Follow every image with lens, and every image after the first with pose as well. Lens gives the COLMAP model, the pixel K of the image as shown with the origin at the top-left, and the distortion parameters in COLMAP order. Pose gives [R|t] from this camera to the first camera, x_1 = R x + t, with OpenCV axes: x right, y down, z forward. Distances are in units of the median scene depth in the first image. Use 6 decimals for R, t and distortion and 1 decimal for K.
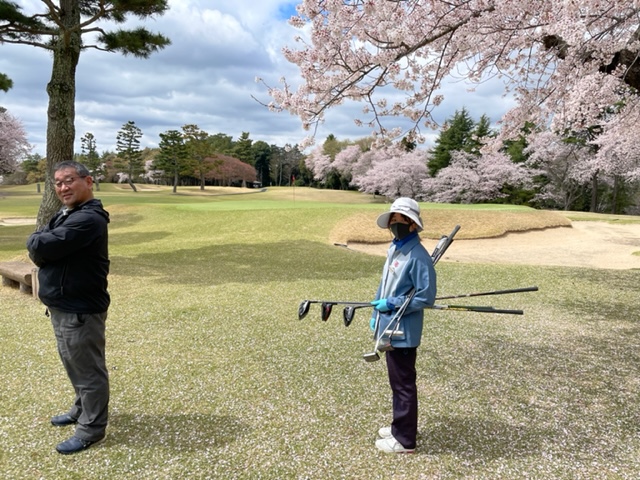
lens RADIAL K [[482.3, 0, 320.0], [0, 482.3, 240.0], [0, 0, 1]] dist [0.003318, -0.003528]
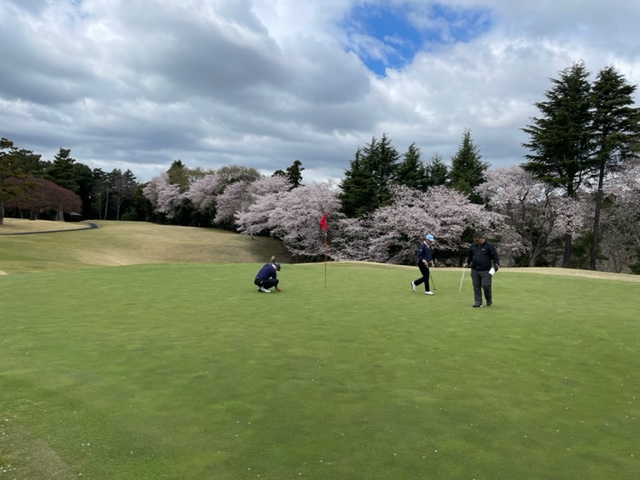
lens RADIAL K [[482.3, 0, 320.0], [0, 482.3, 240.0], [0, 0, 1]] dist [0.003318, -0.003528]
pose [[0.932616, 0.011809, 0.360676, -0.050357], [0.013945, 0.997539, -0.068718, -0.020600], [-0.360600, 0.069117, 0.930156, 0.148508]]
